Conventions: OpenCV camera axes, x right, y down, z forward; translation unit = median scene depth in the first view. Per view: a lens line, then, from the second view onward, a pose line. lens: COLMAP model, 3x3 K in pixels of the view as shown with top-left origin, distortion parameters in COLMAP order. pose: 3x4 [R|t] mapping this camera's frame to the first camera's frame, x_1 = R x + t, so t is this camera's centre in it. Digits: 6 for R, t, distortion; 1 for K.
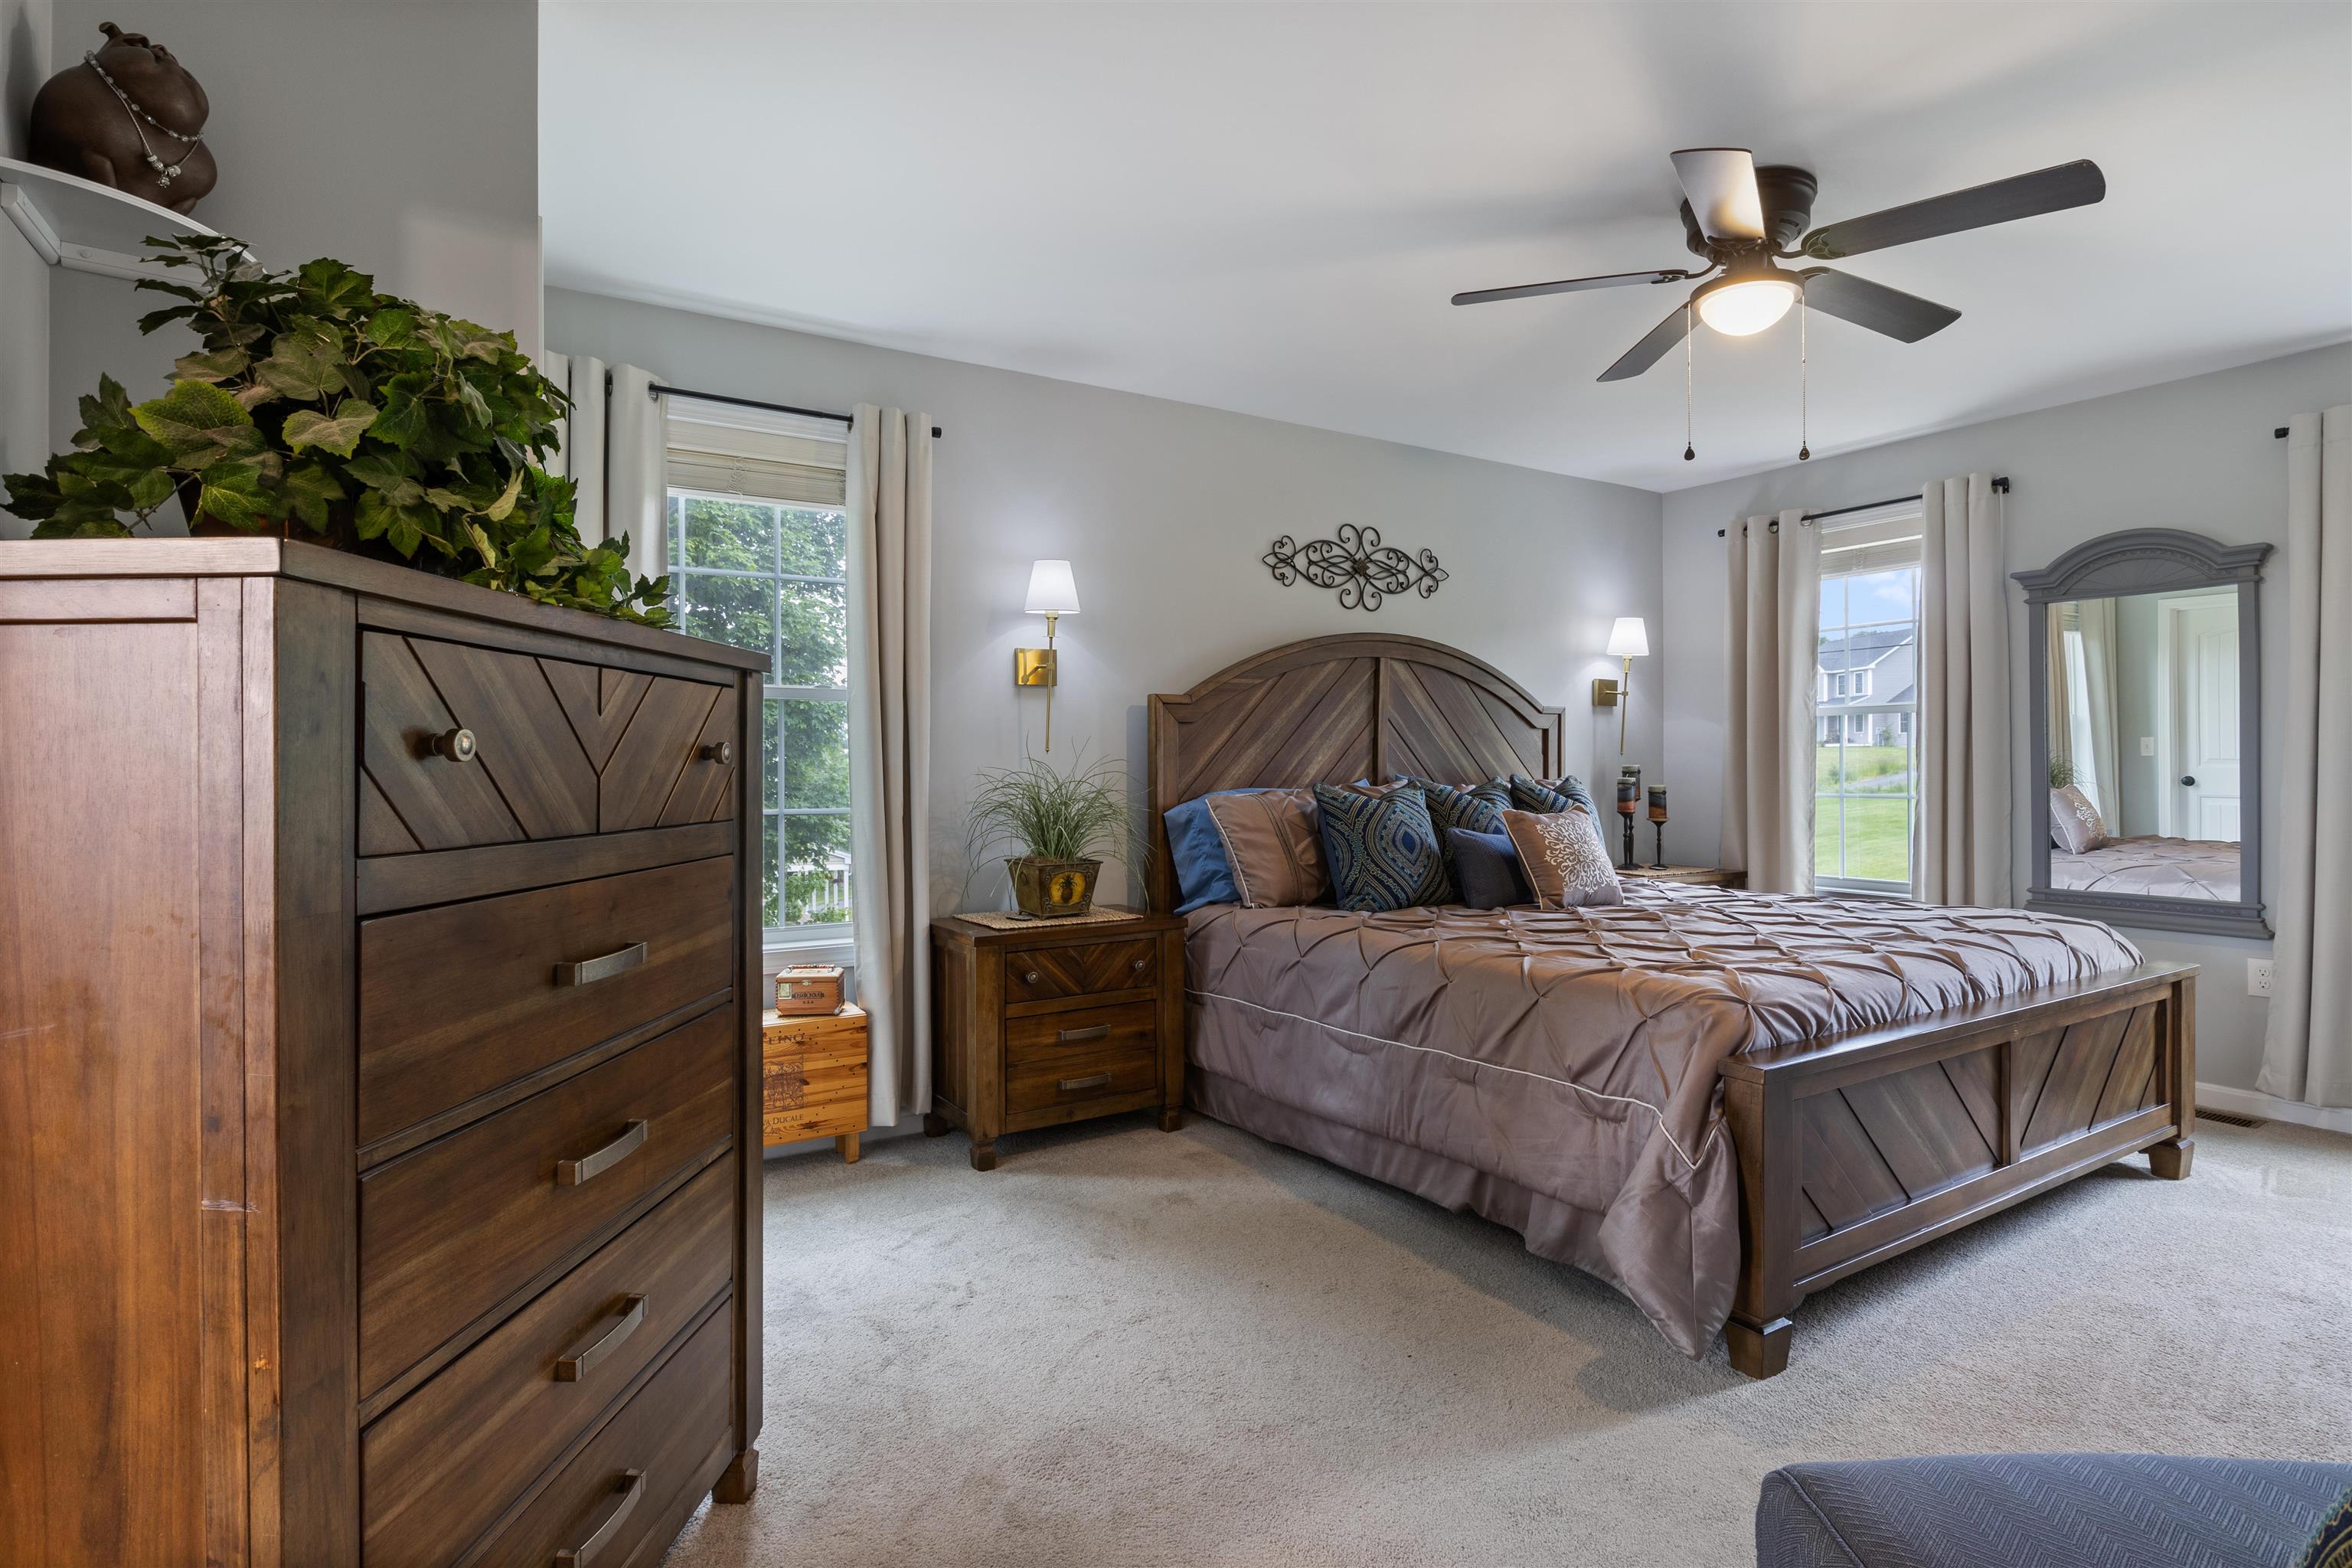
lens RADIAL K [[1195.2, 0, 1173.9], [0, 1195.2, 780.4], [0, 0, 1]] dist [0.013918, 0.000230]
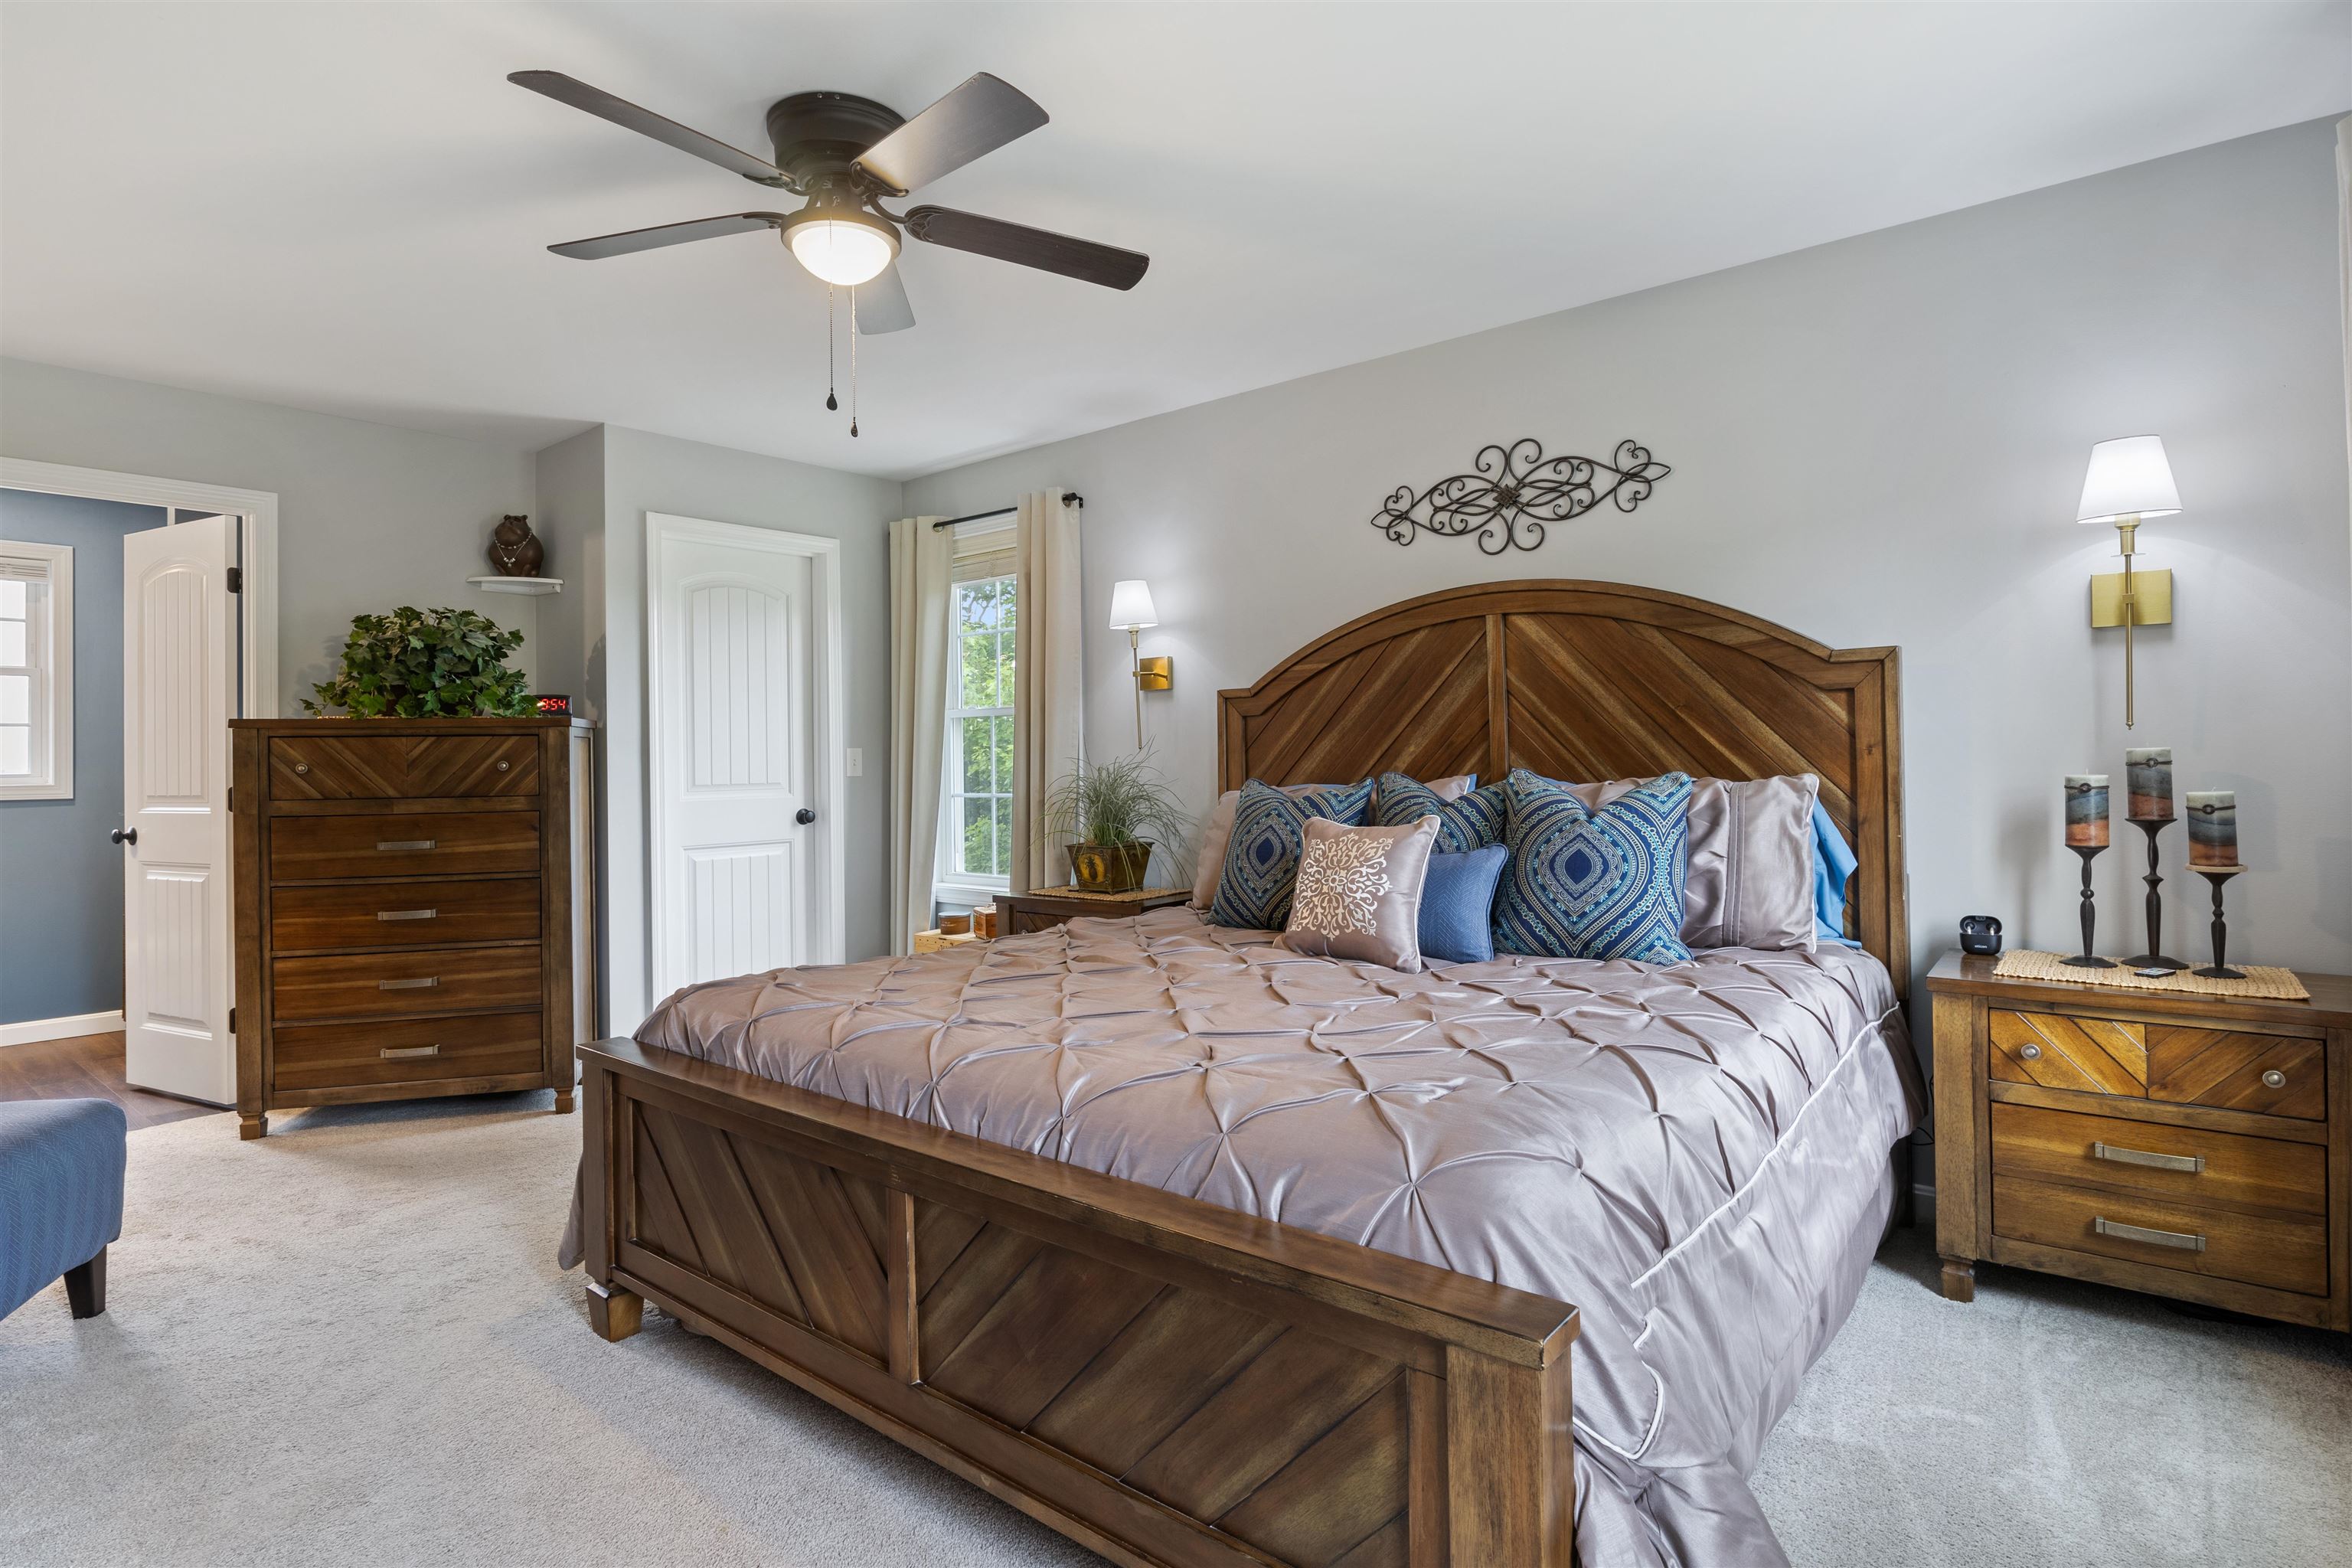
lens RADIAL K [[1195.2, 0, 1139.5], [0, 1195.2, 745.4], [0, 0, 1]] dist [0.013918, 0.000230]
pose [[0.297130, -0.010113, -0.954783, 0.817709], [0.003166, 0.999949, -0.009606, -0.013511], [0.954832, -0.000169, 0.297147, 0.552906]]
